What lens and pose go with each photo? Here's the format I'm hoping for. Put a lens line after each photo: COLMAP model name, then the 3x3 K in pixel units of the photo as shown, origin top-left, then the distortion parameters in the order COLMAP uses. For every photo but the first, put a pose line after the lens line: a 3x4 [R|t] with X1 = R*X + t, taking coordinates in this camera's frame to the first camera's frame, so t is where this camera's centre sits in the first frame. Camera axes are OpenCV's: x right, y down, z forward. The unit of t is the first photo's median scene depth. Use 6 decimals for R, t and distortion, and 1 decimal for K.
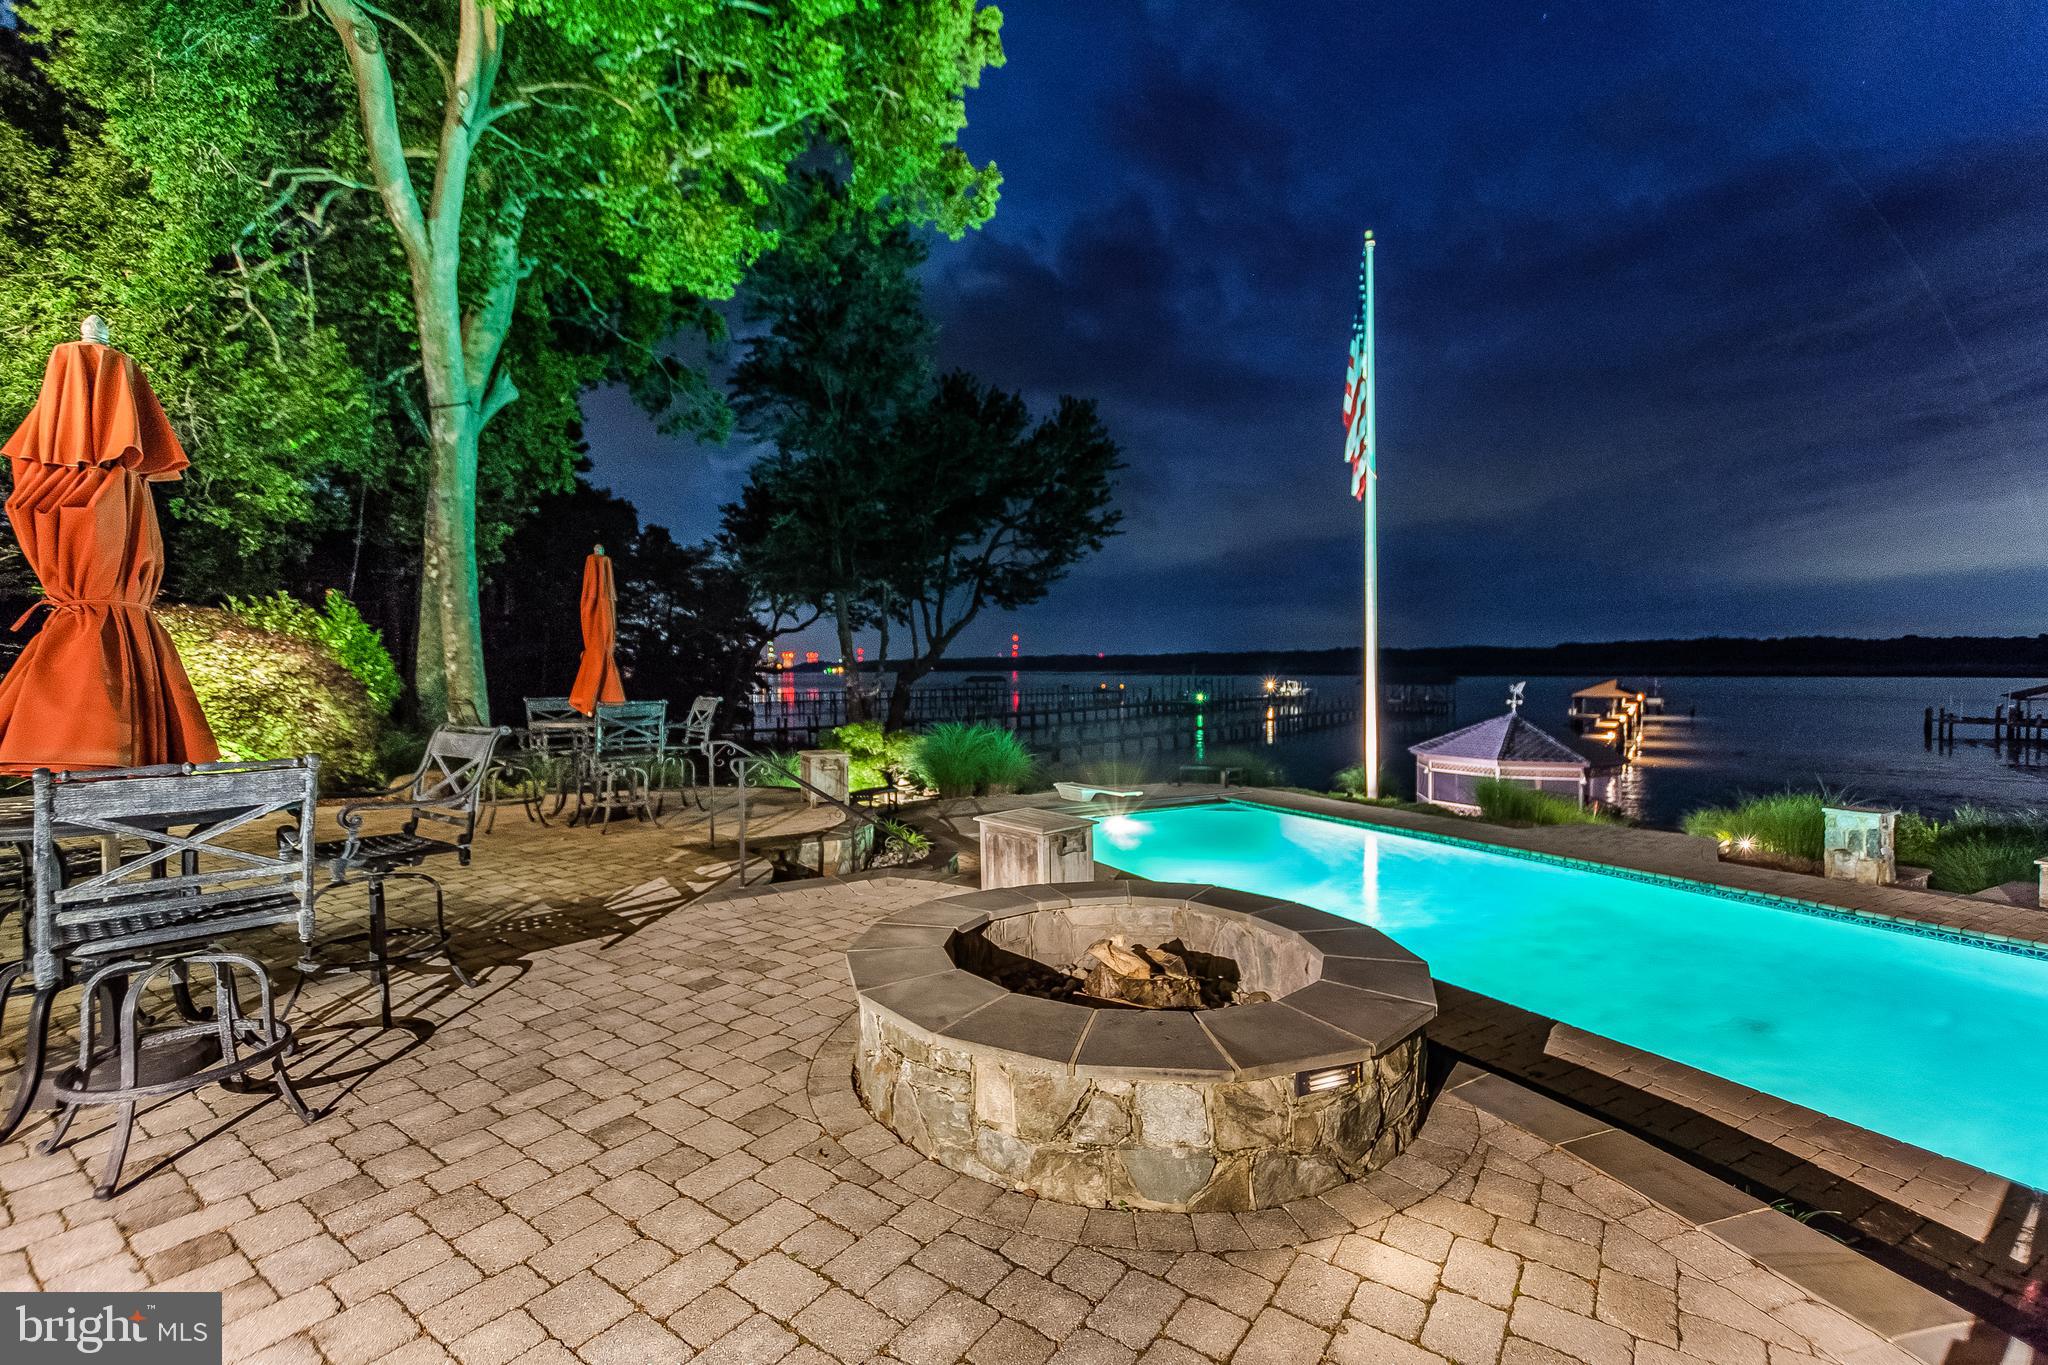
lens RADIAL K [[879.5, 0, 1032.1], [0, 879.5, 688.8], [0, 0, 1]] dist [0.024375, -0.007731]
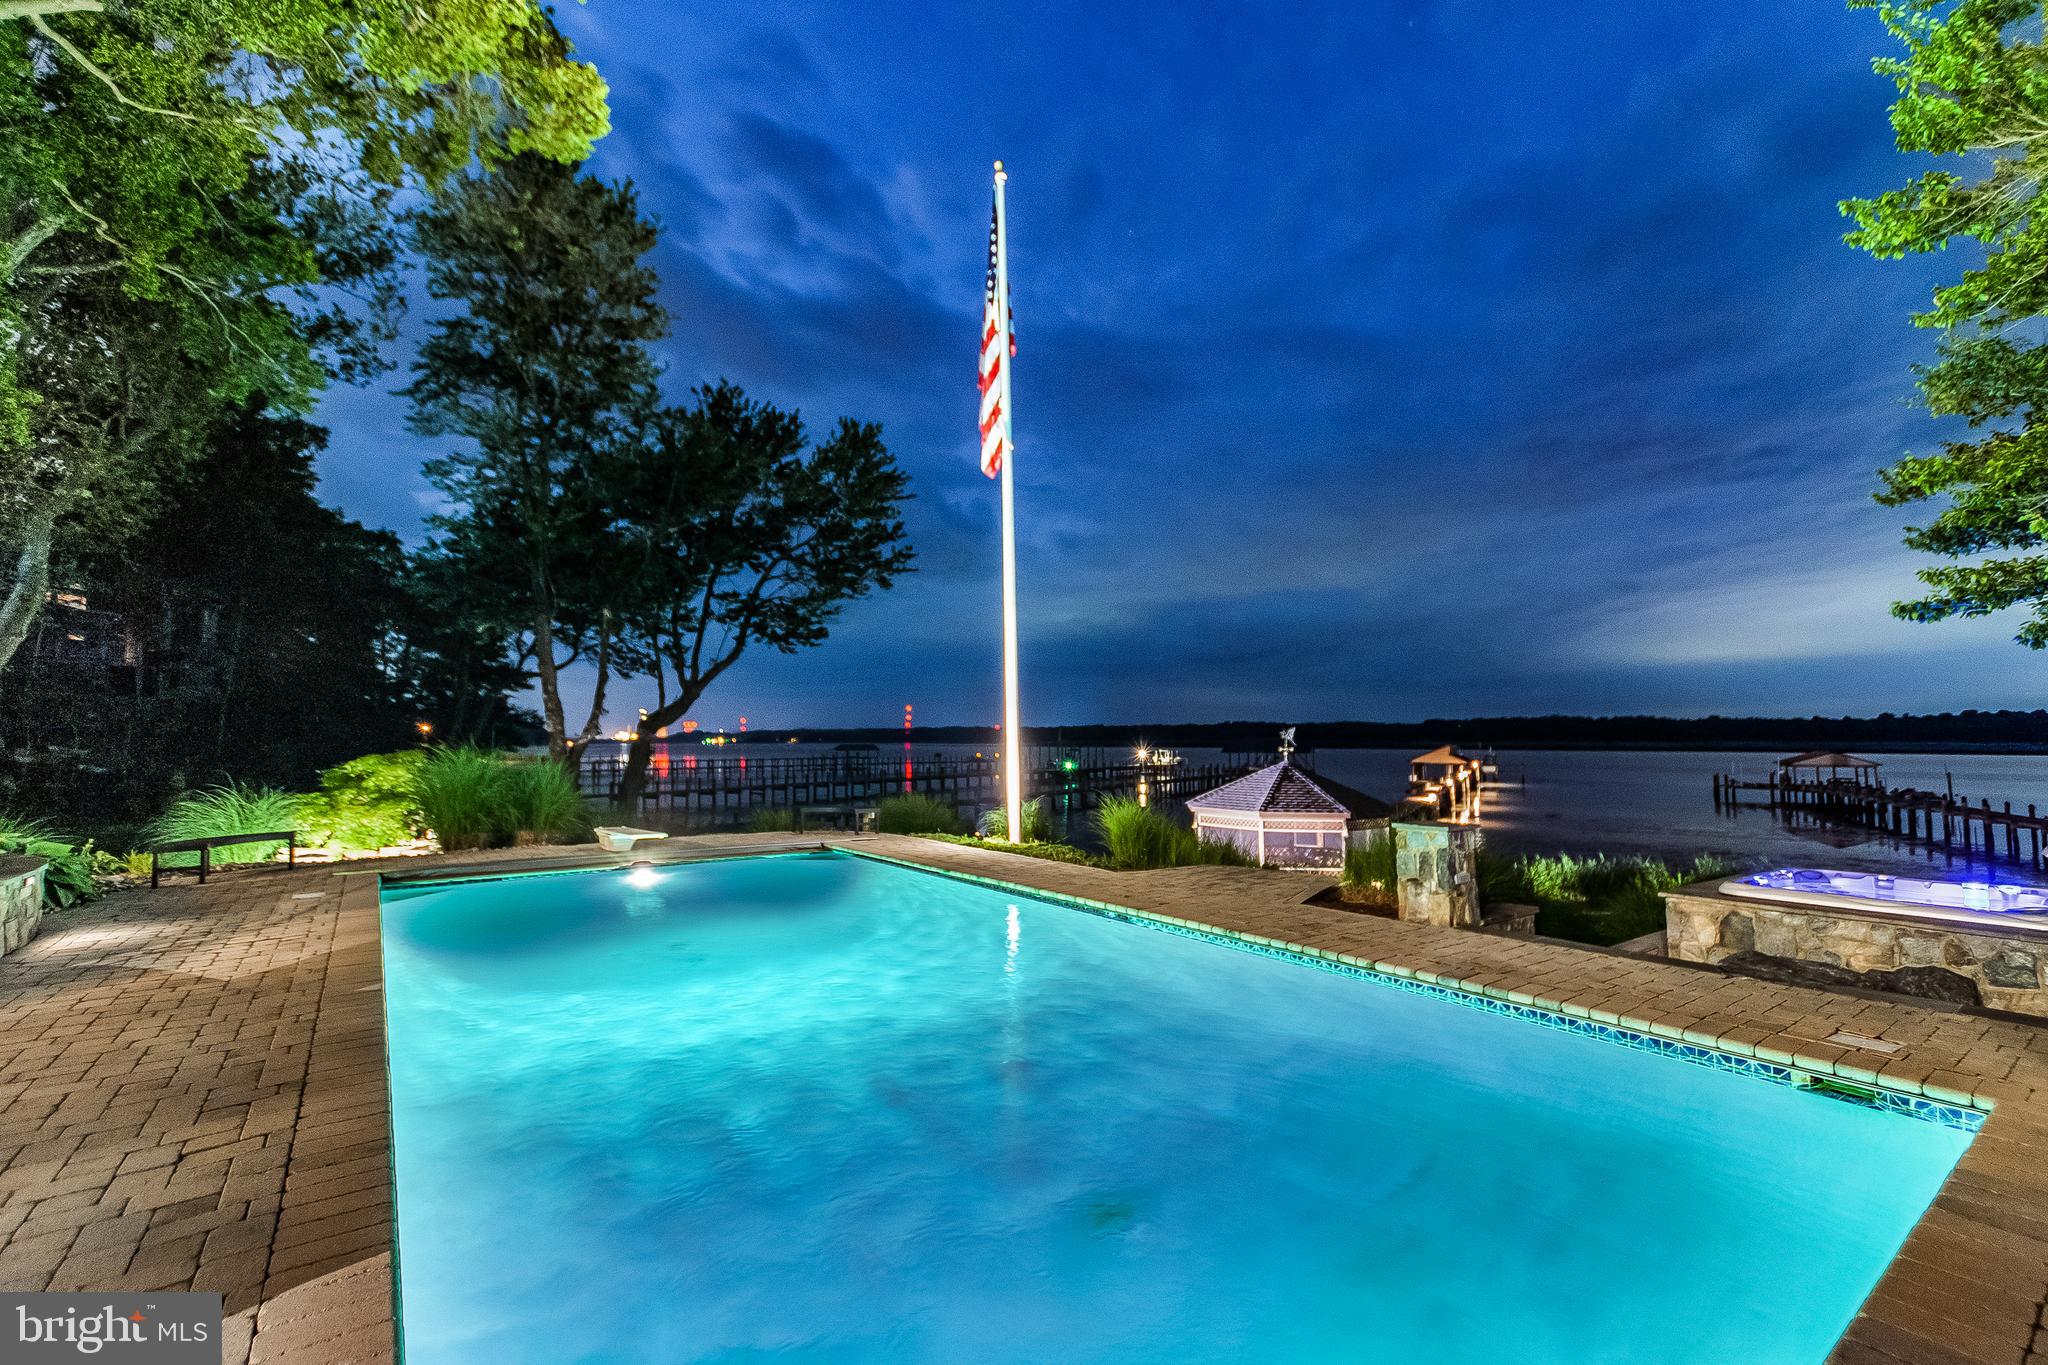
lens RADIAL K [[897.3, 0, 1068.8], [0, 897.3, 672.4], [0, 0, 1]] dist [0.029935, -0.009661]
pose [[0.987408, 0.018537, 0.157102, 0.116319], [-0.002914, 0.995073, -0.099101, 0.019541], [-0.158165, 0.097396, 0.982598, 0.069790]]
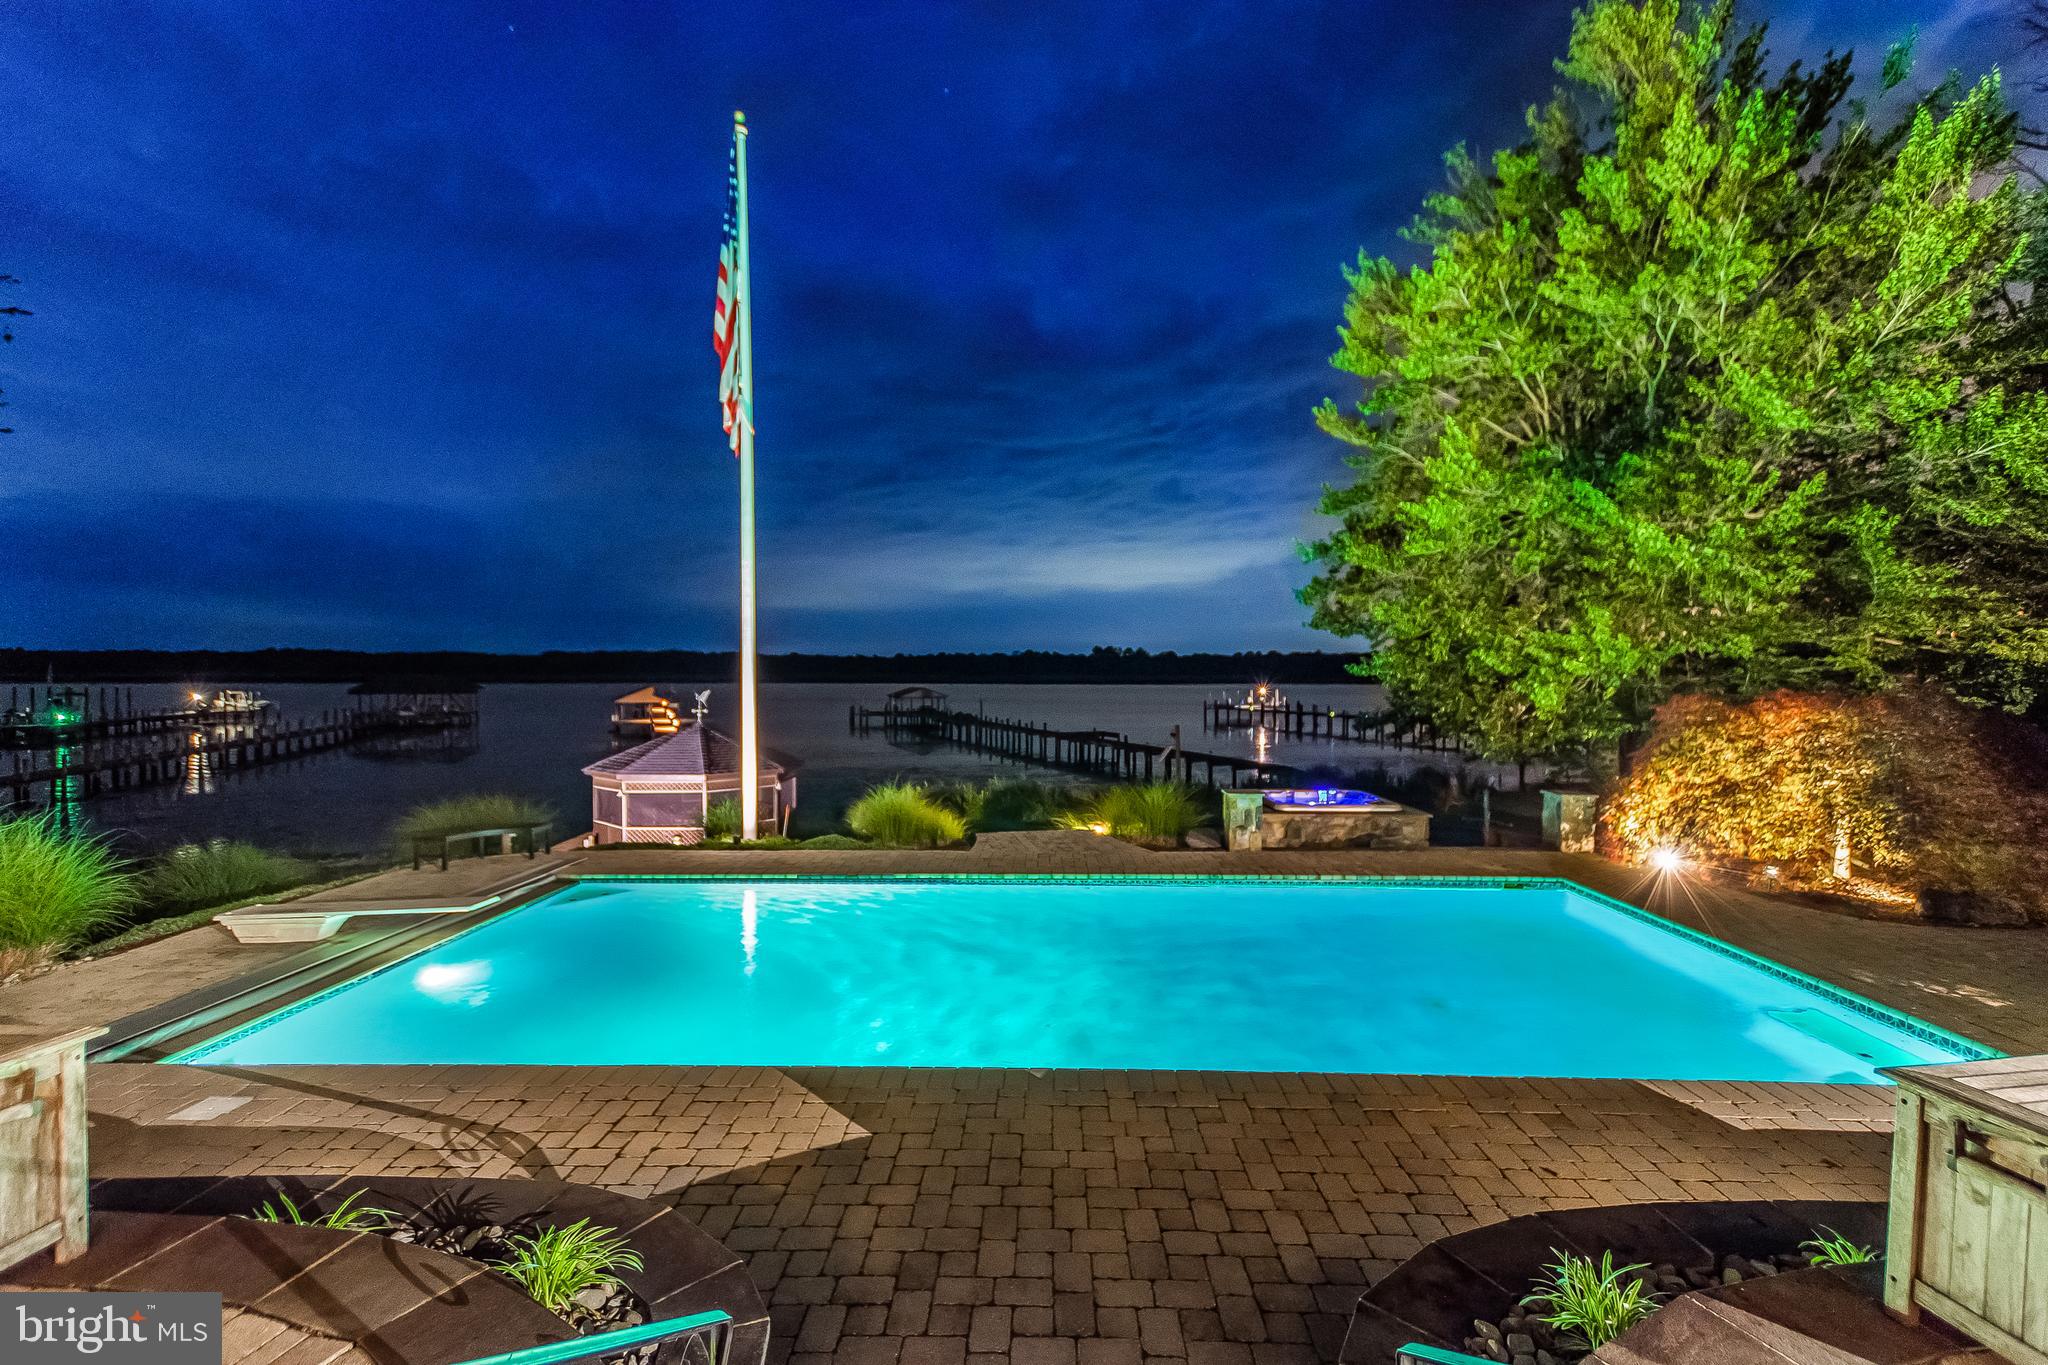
lens RADIAL K [[879.5, 0, 1032.1], [0, 879.5, 688.8], [0, 0, 1]] dist [0.024375, -0.007731]
pose [[0.505235, -0.008554, 0.862939, -0.061354], [0.015599, 0.999878, 0.000778, -0.002748], [-0.862841, 0.013068, 0.505307, 0.144233]]
